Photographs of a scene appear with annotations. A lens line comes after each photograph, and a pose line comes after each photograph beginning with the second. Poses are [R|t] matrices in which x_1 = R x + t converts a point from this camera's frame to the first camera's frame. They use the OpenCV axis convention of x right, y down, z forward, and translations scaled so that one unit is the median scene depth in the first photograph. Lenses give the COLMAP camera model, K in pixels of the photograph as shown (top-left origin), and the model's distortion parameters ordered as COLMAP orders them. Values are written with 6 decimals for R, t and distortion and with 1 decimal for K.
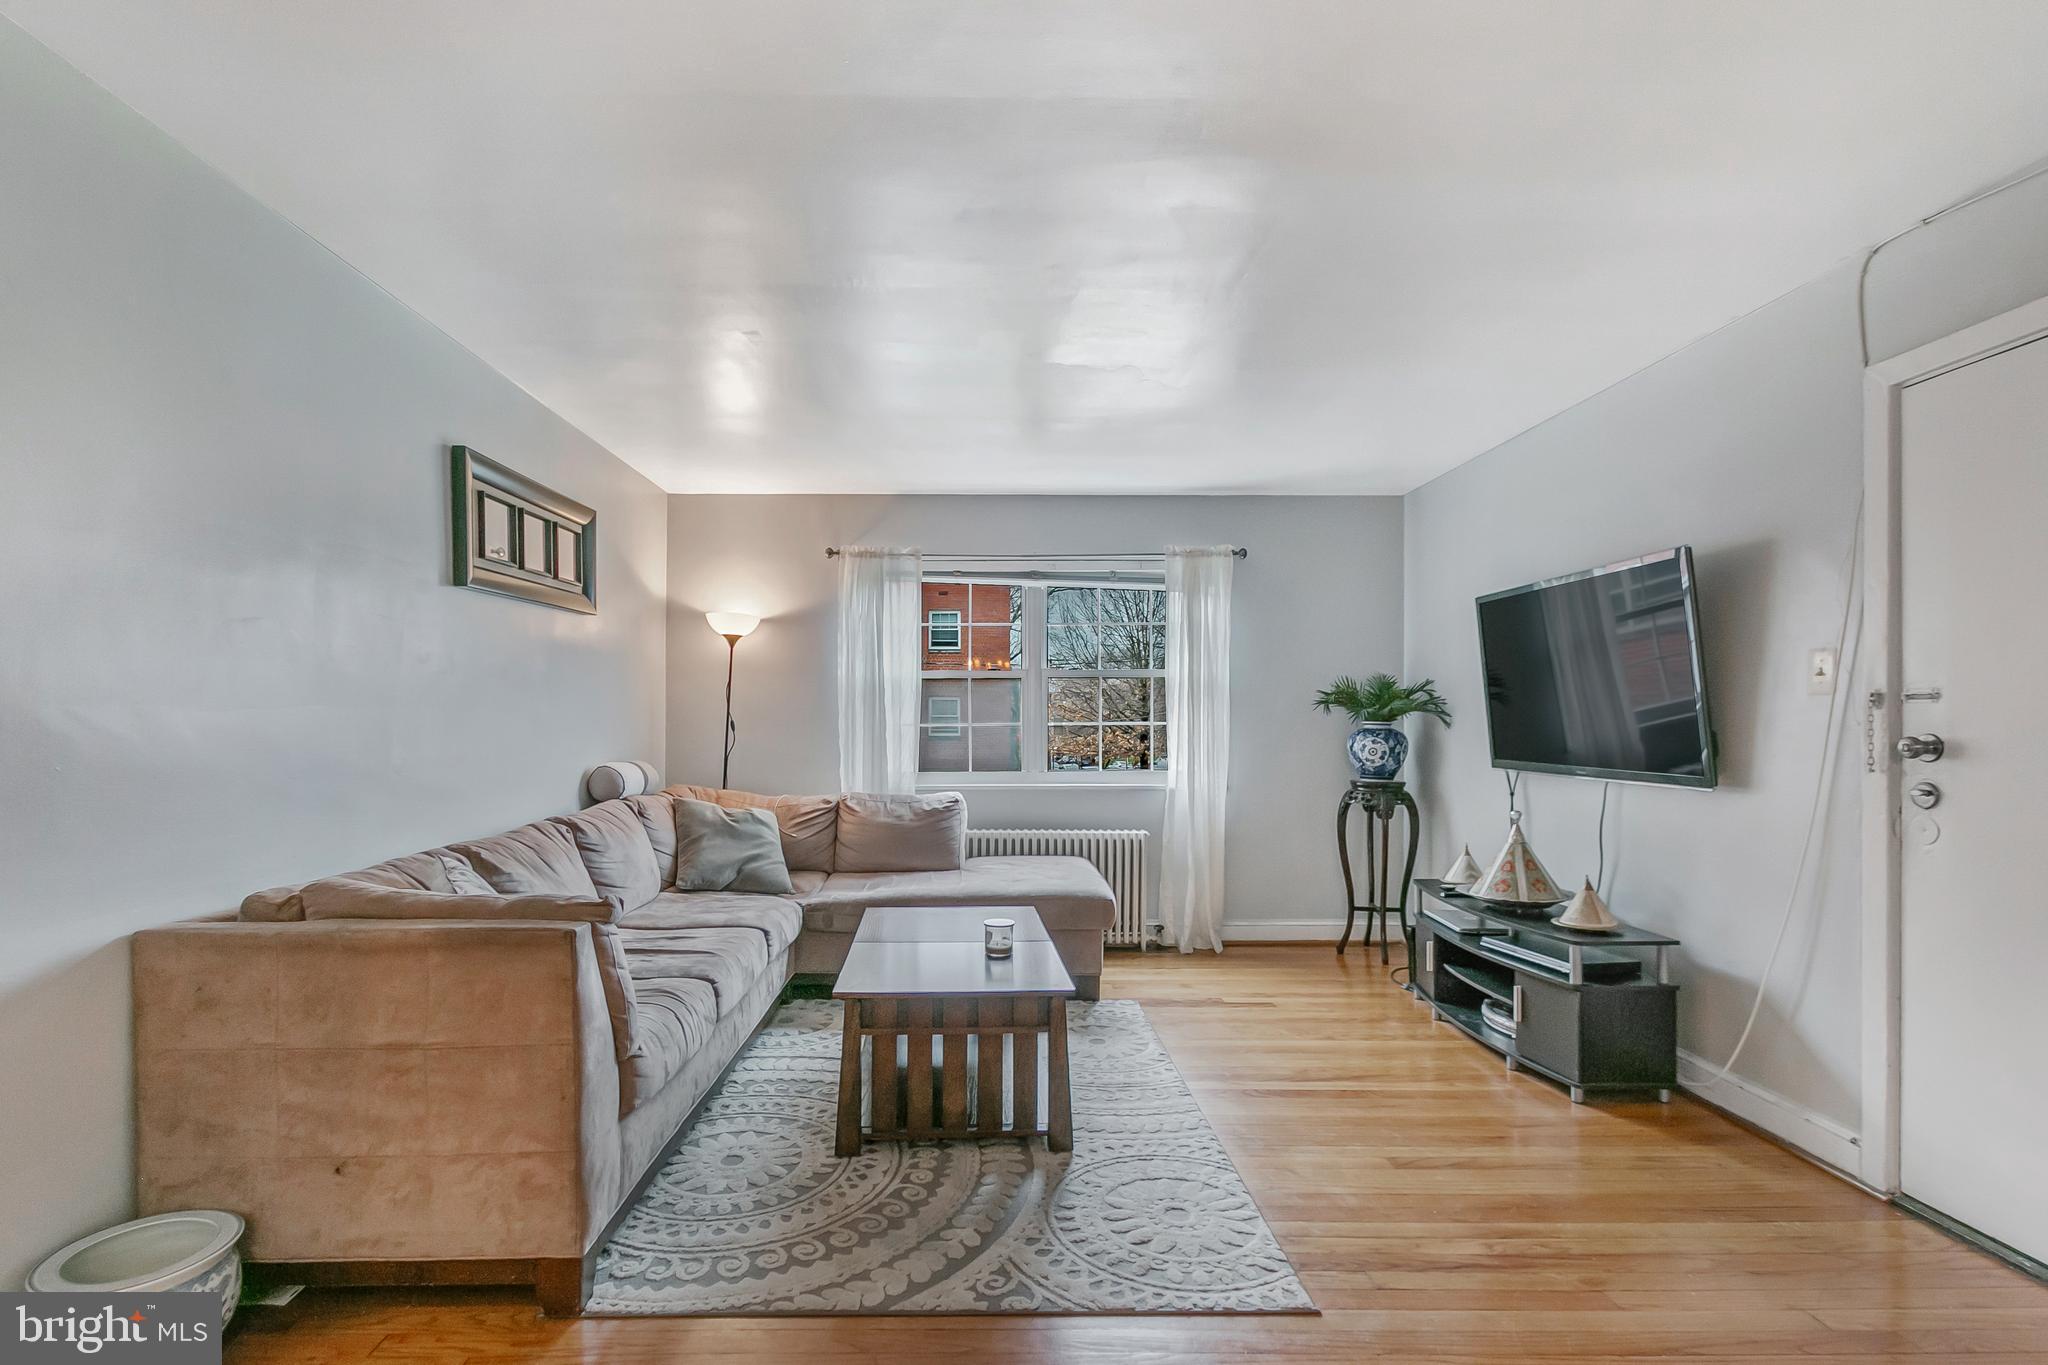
lens RADIAL K [[957.3, 0, 983.6], [0, 957.3, 727.6], [0, 0, 1]] dist [0.005036, -0.003460]
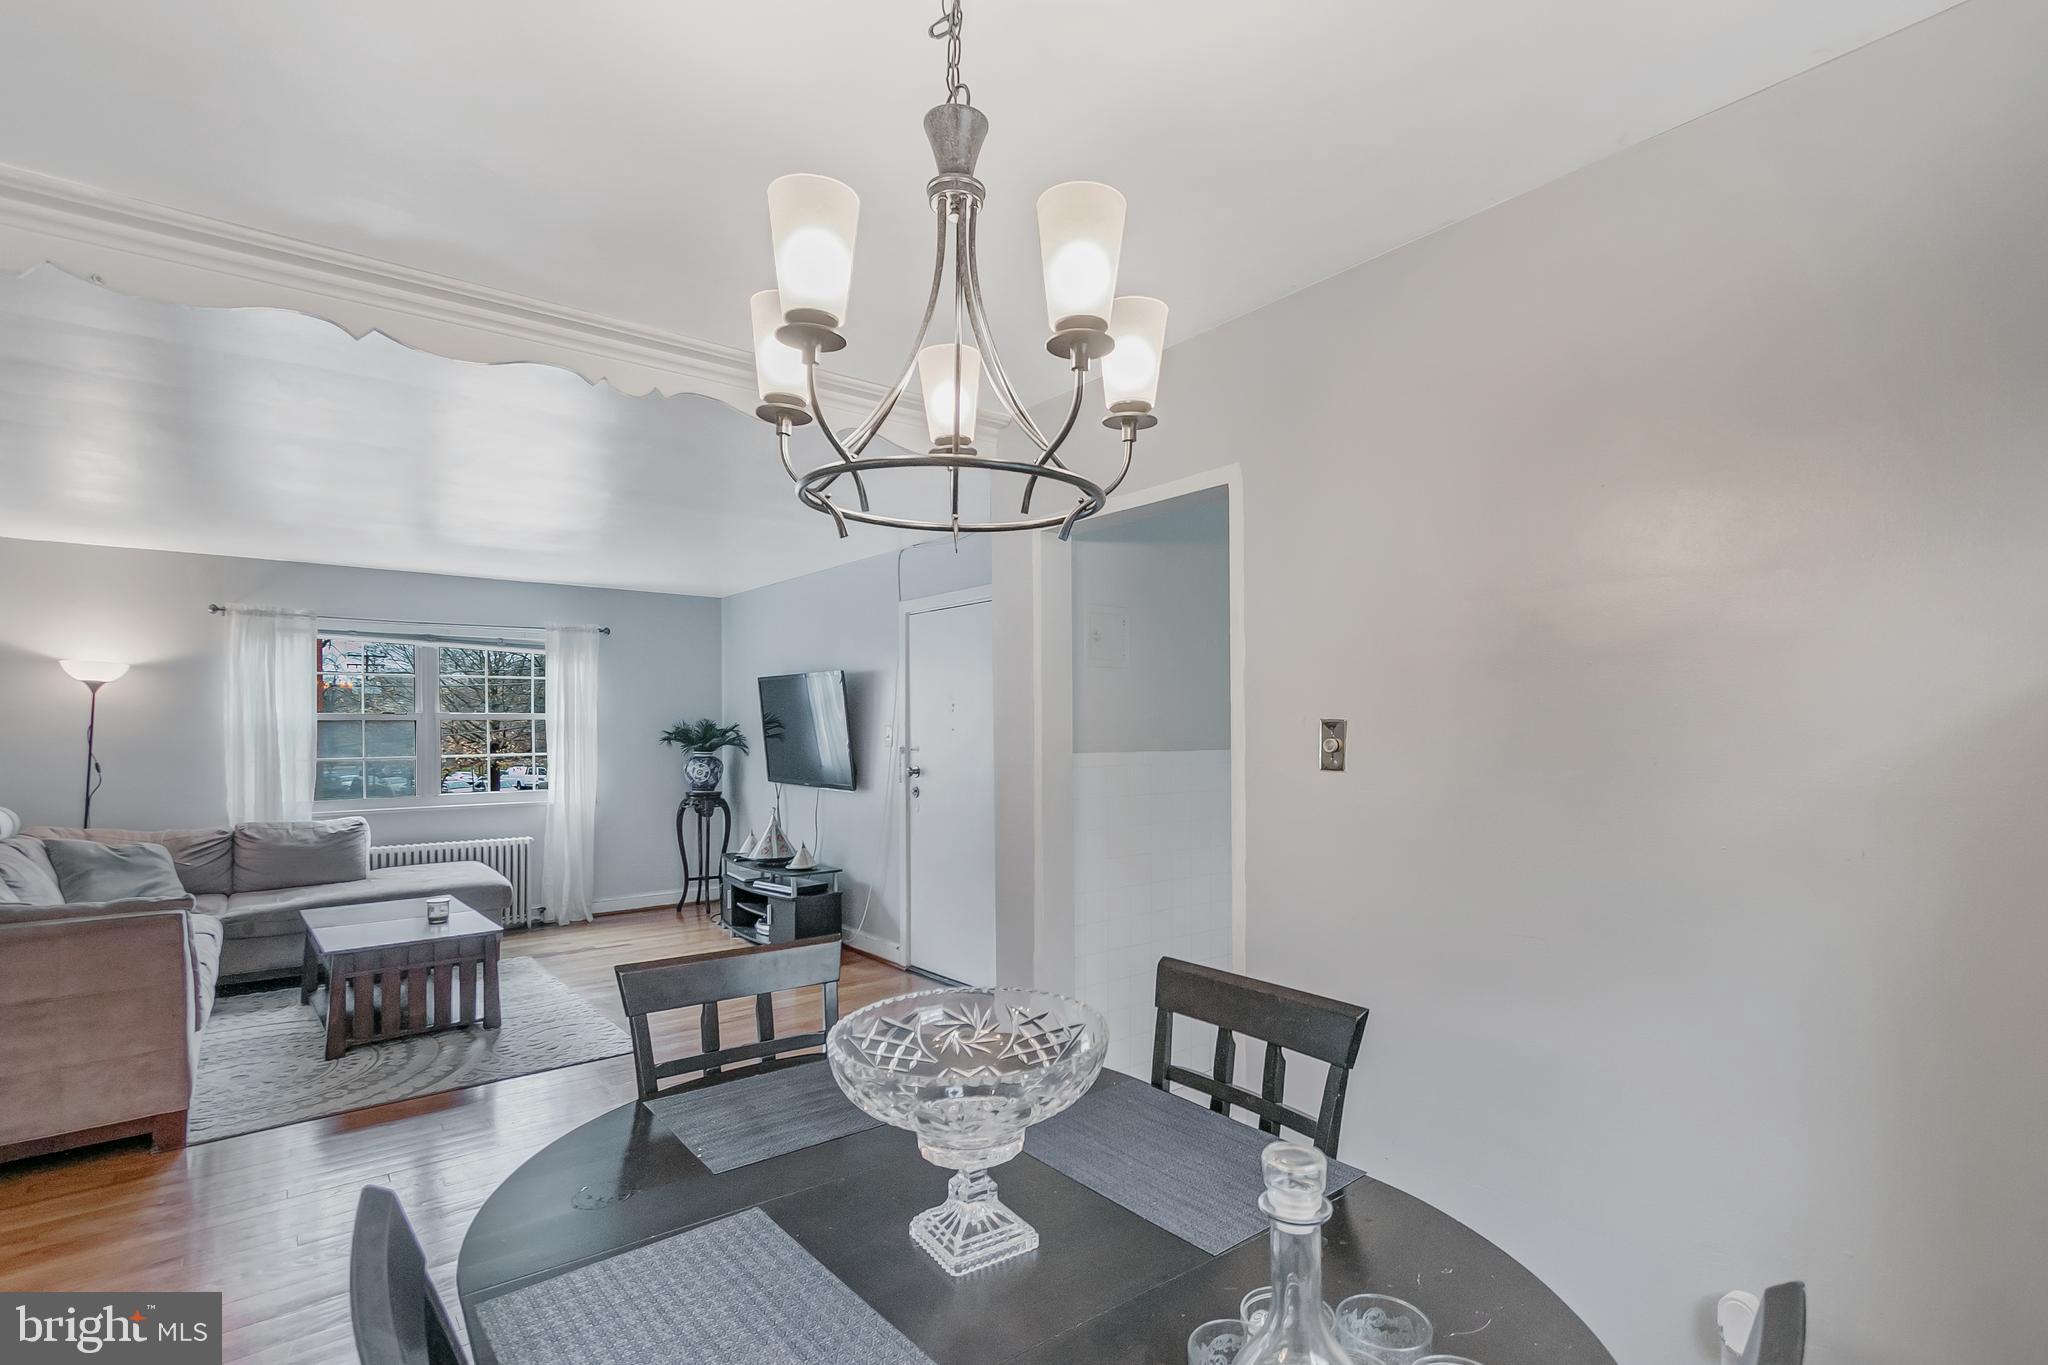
lens RADIAL K [[957.3, 0, 1028.9], [0, 957.3, 730.0], [0, 0, 1]] dist [0.005036, -0.003460]
pose [[0.779009, -0.005364, 0.626990, -0.163839], [0.005894, 0.999982, 0.001232, -0.050295], [-0.626985, 0.002736, 0.779026, -0.614137]]
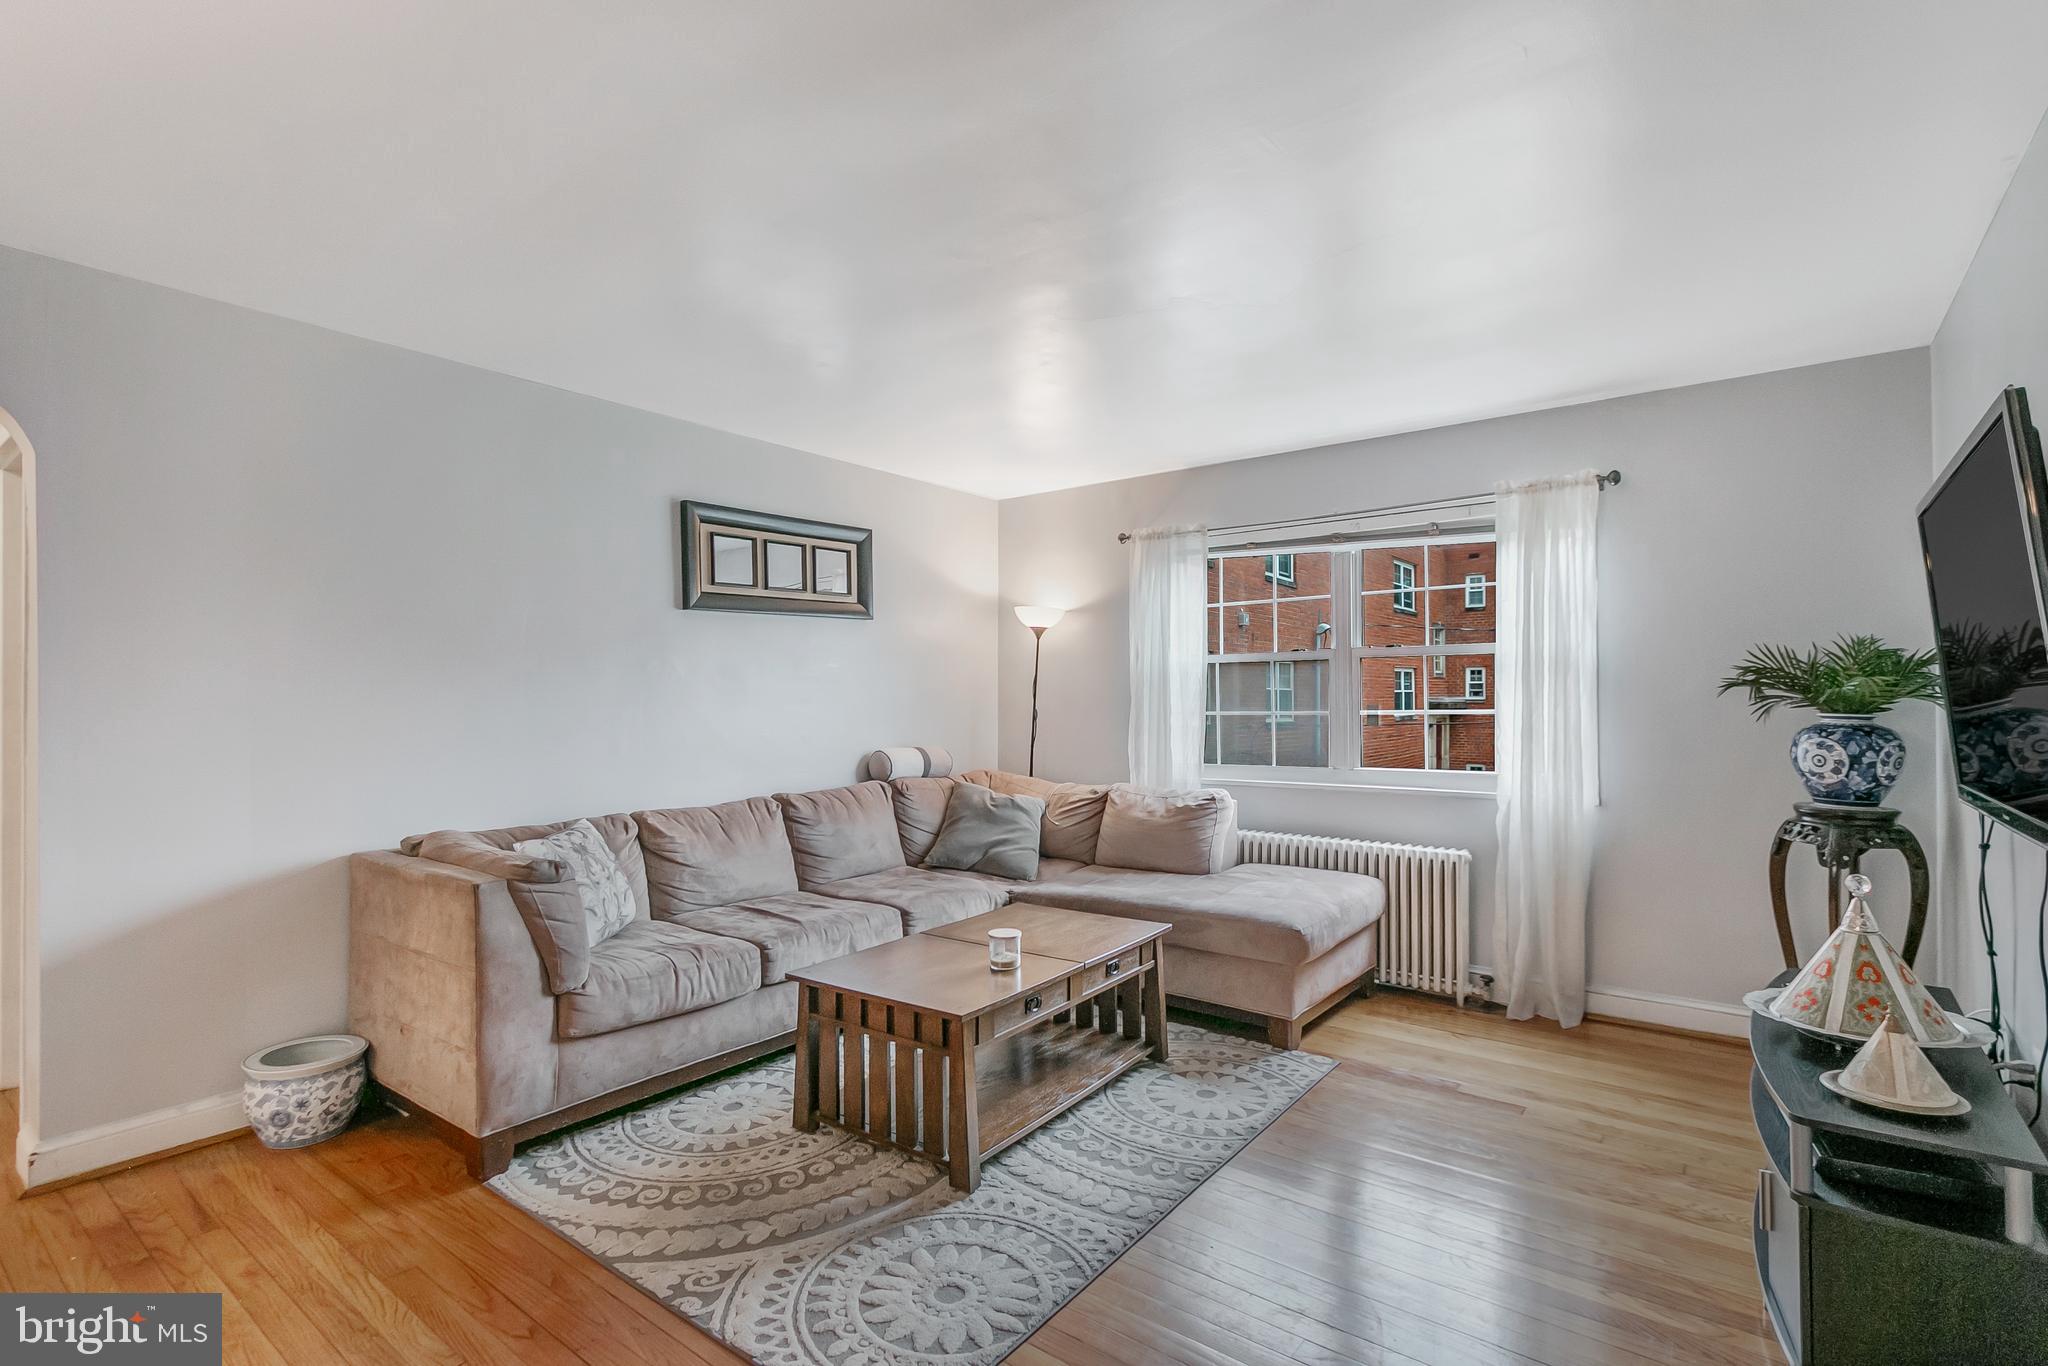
lens RADIAL K [[957.3, 0, 1019.6], [0, 957.3, 701.5], [0, 0, 1]] dist [0.005036, -0.003460]
pose [[0.789470, -0.002878, -0.613782, 0.481675], [0.000560, 0.999992, -0.003969, -0.015387], [0.613788, 0.002790, 0.789466, 0.215478]]
